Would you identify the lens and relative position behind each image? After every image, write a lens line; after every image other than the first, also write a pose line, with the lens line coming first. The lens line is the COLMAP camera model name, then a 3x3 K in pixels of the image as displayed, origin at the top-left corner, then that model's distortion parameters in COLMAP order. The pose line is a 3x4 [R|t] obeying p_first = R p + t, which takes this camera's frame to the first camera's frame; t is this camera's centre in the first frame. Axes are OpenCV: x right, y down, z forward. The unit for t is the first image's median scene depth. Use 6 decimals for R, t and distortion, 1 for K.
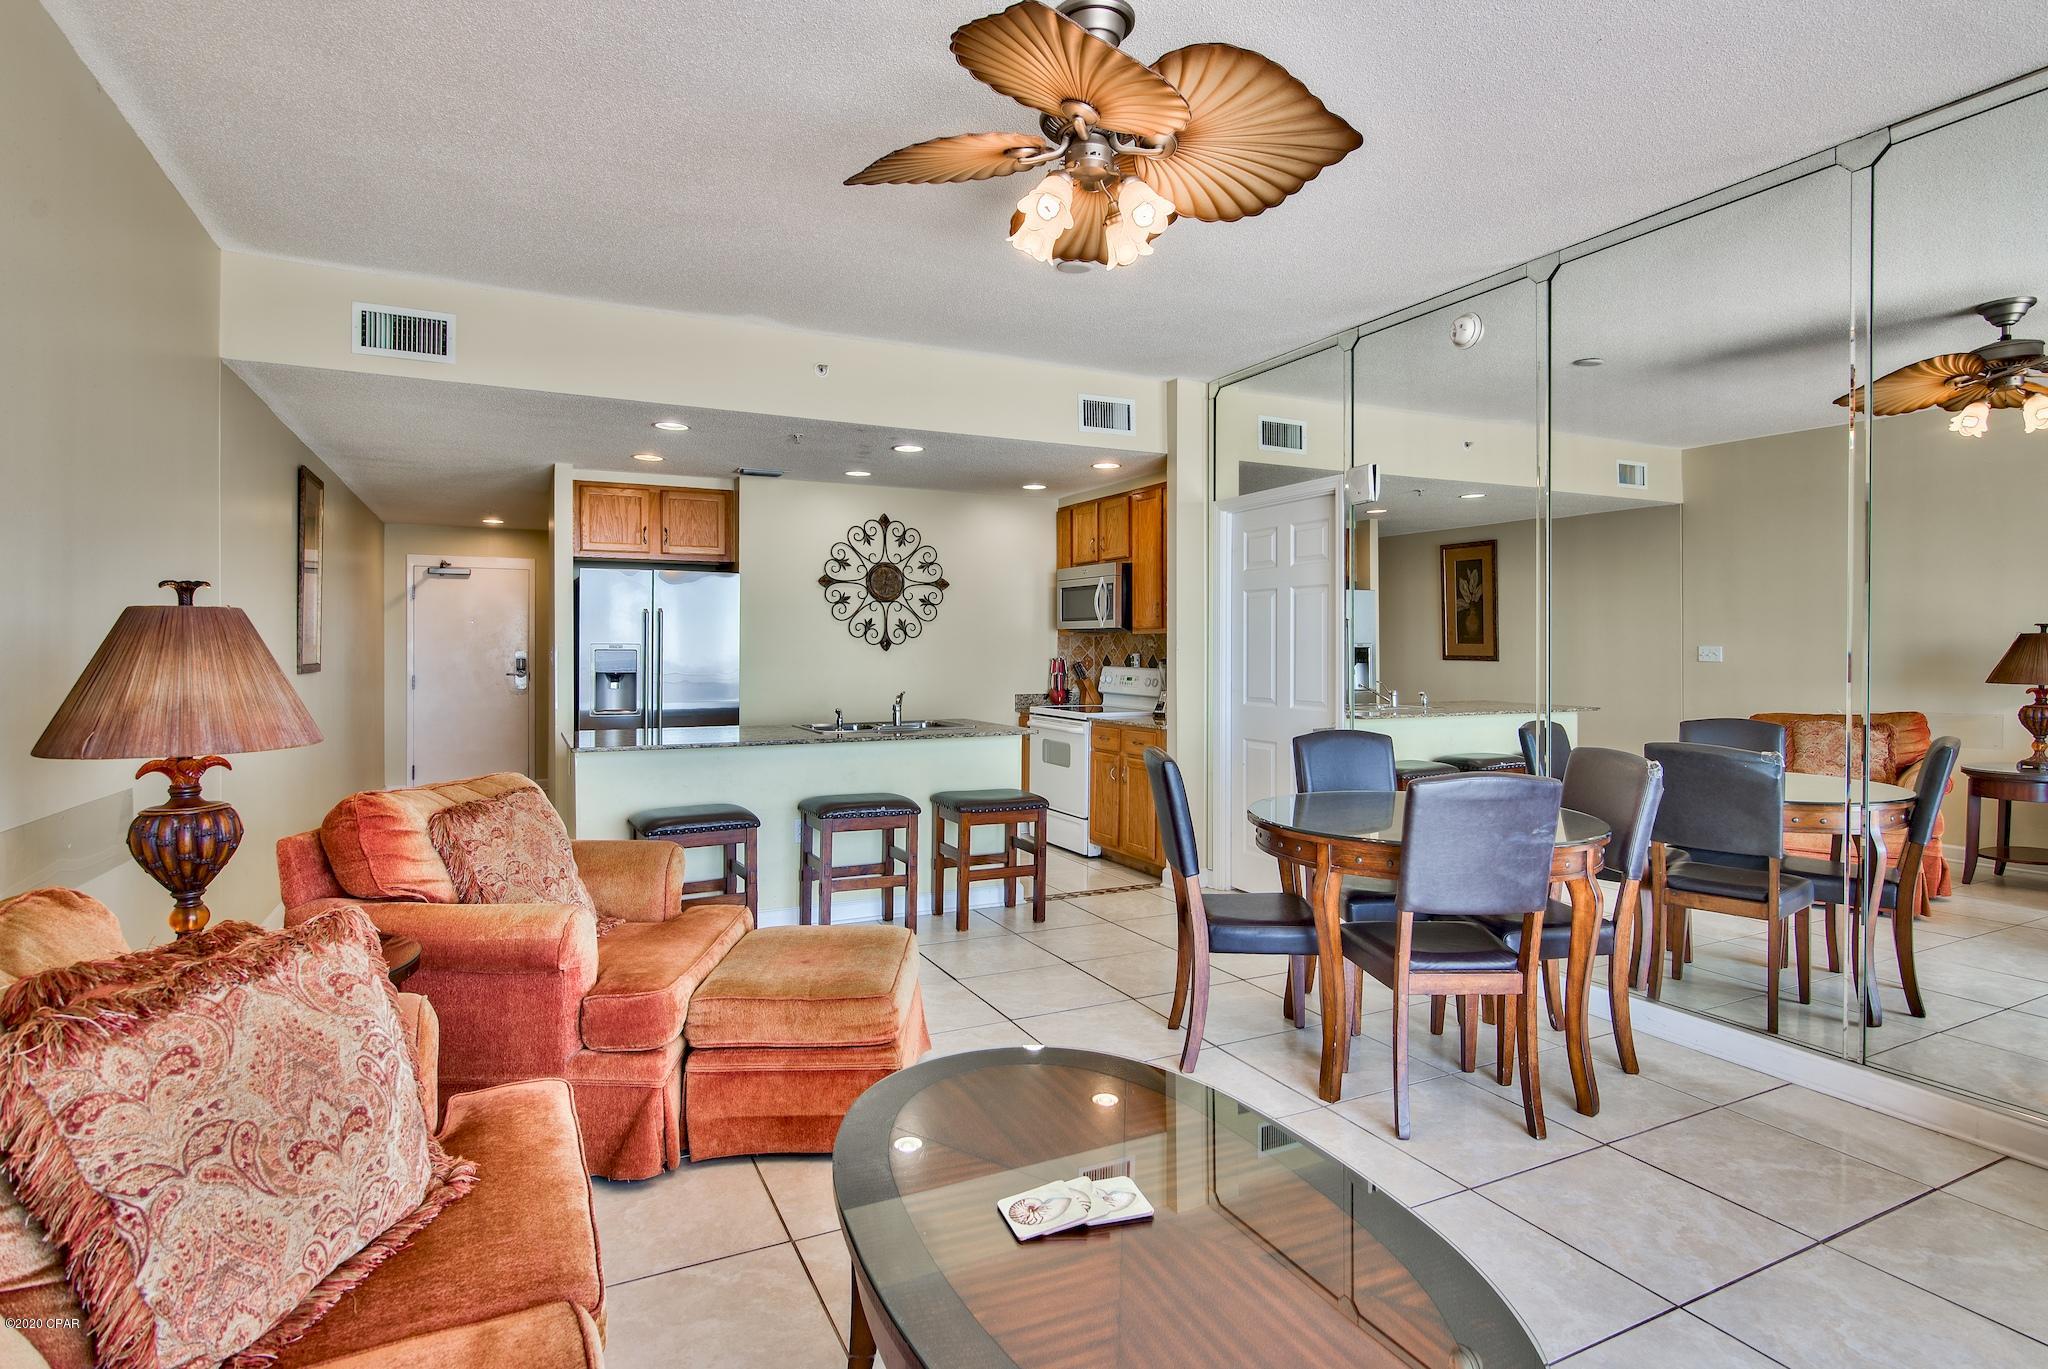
lens RADIAL K [[1051.2, 0, 1032.1], [0, 1051.2, 651.3], [0, 0, 1]] dist [-0.002687, -0.000436]
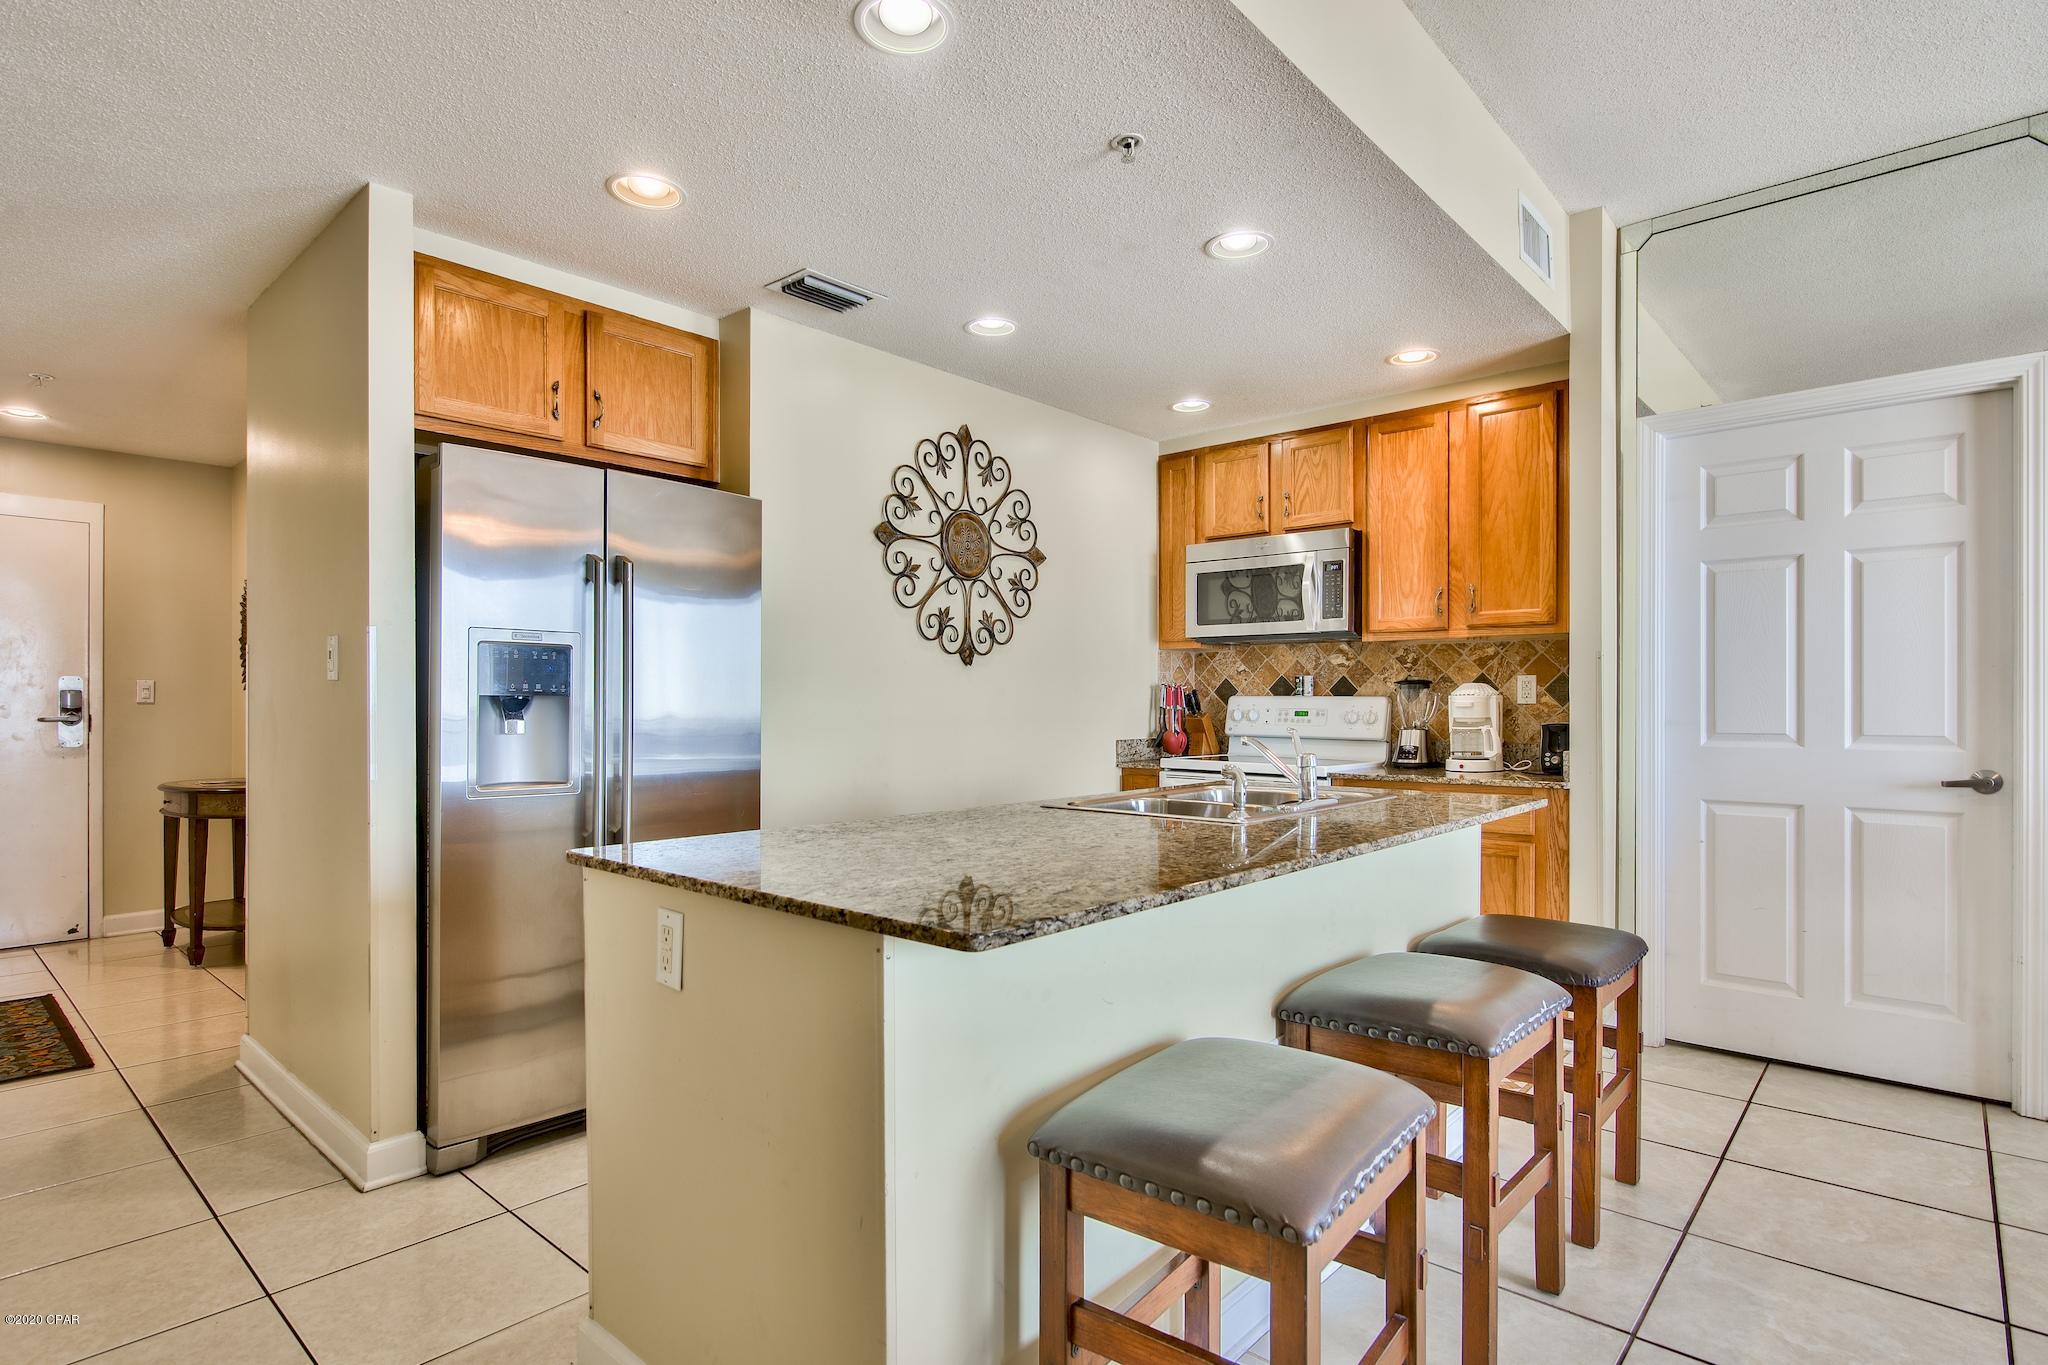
lens RADIAL K [[1038.9, 0, 1024.0], [0, 1038.9, 682.5], [0, 0, 1]] dist [-0.001803, -0.000173]
pose [[0.933172, 0.005571, 0.359388, -0.335724], [0.002247, 0.999770, -0.021332, 0.022269], [-0.359424, 0.020714, 0.932944, 0.500846]]
